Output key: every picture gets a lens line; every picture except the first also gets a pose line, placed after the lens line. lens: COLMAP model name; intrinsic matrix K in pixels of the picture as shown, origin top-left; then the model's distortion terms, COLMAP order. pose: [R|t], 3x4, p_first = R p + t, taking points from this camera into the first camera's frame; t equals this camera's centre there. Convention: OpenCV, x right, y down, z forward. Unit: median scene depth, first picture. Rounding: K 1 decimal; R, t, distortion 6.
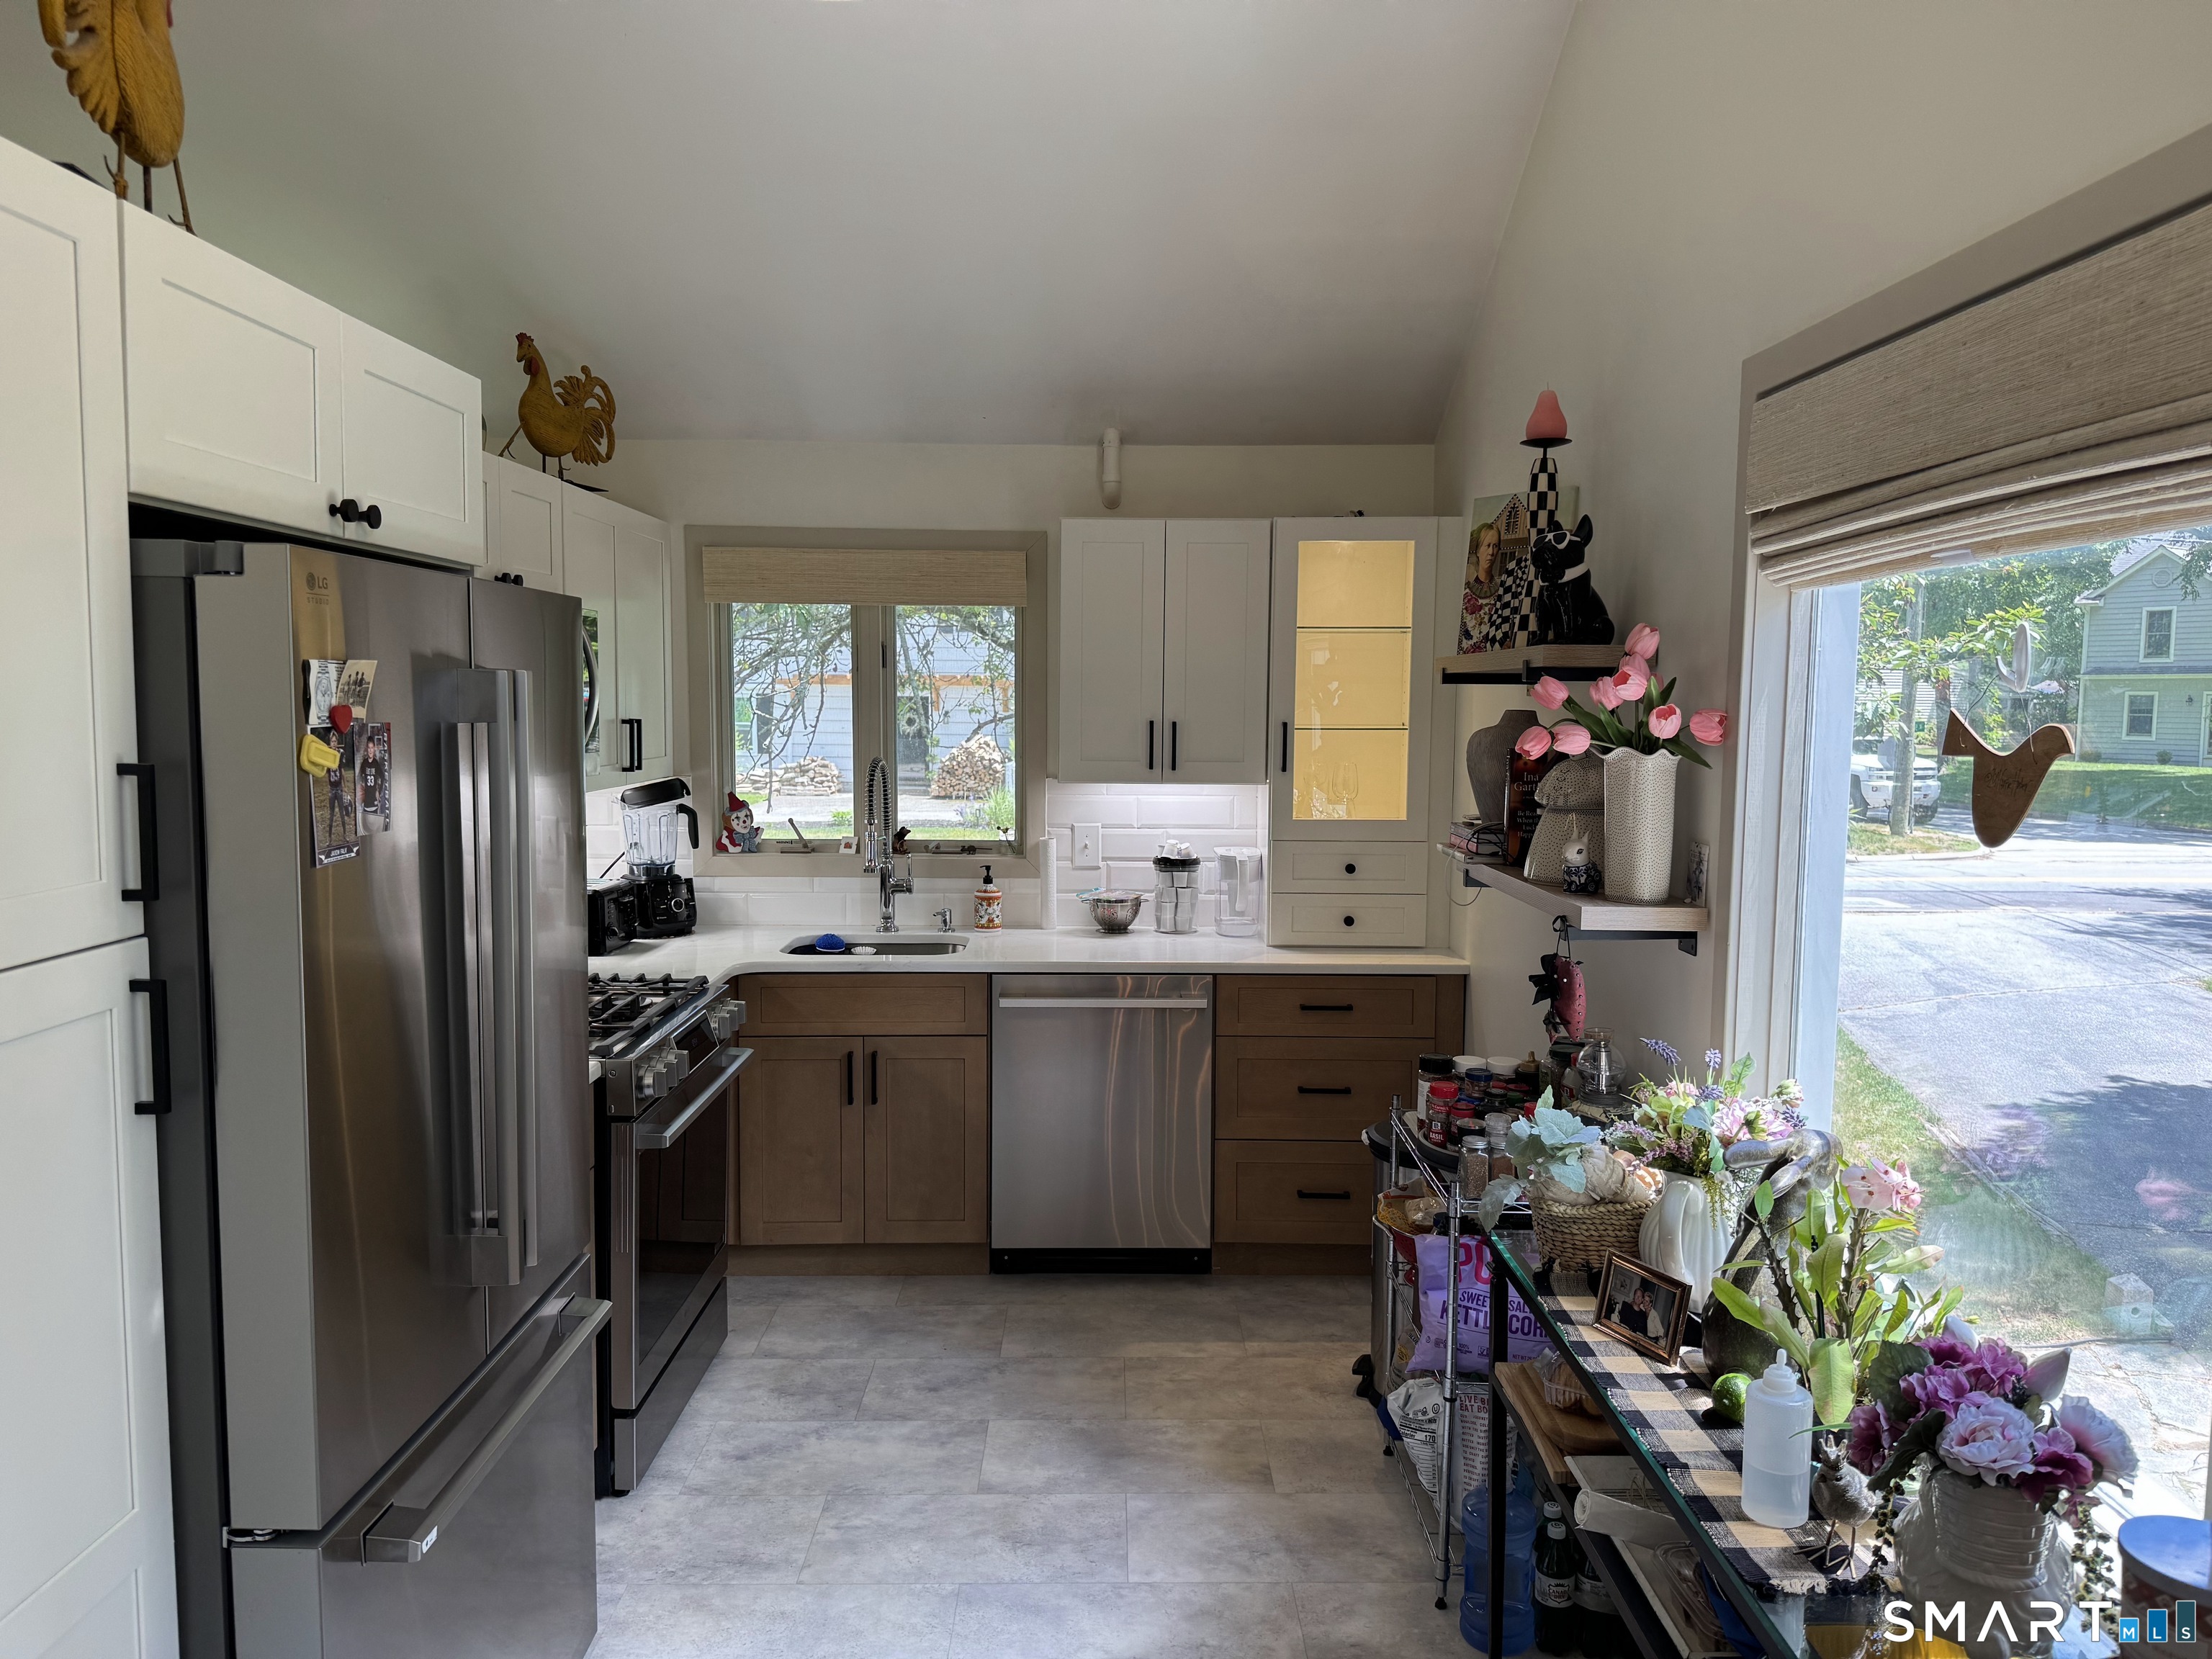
lens RADIAL K [[1556.4, 0, 1164.8], [0, 1556.4, 823.6], [0, 0, 1]] dist [0.045465, 0.000647]
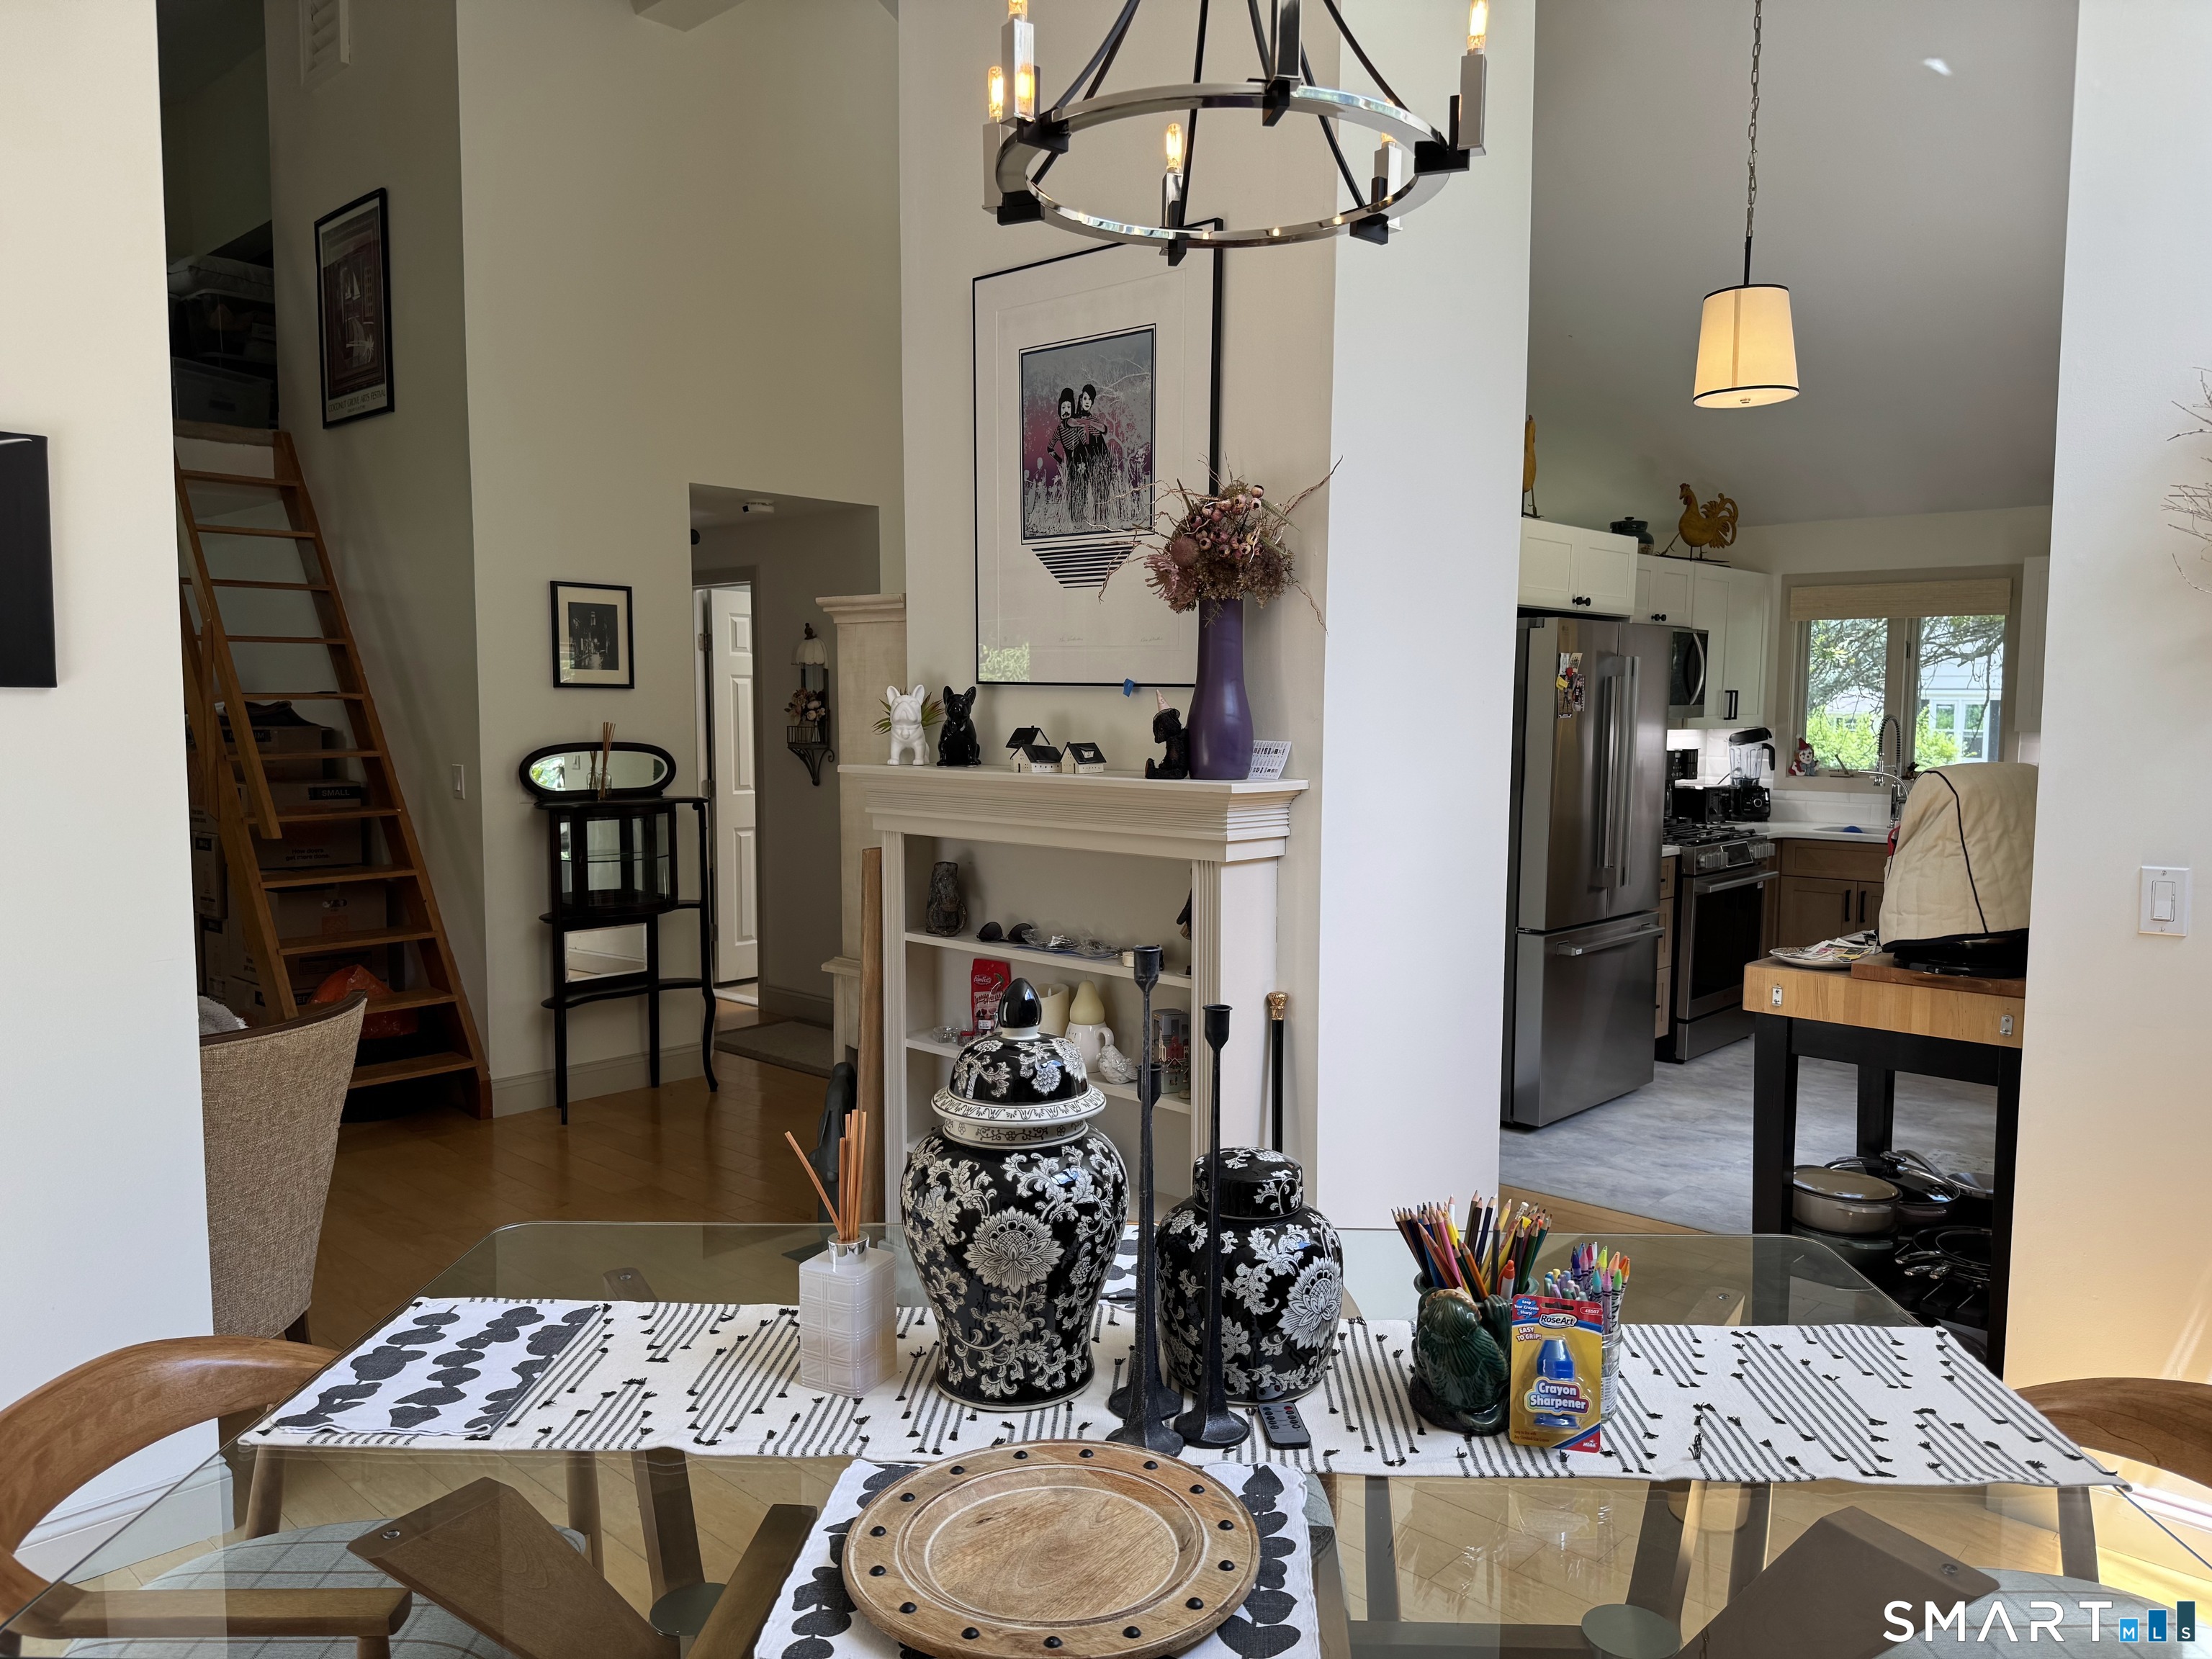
lens RADIAL K [[1556.4, 0, 1164.8], [0, 1556.4, 823.6], [0, 0, 1]] dist [0.045465, 0.000647]
pose [[0.725152, 0.052076, -0.686617, 0.382079], [-0.058026, 0.998211, 0.014426, 0.086979], [0.686140, 0.029381, 0.726876, -0.659383]]
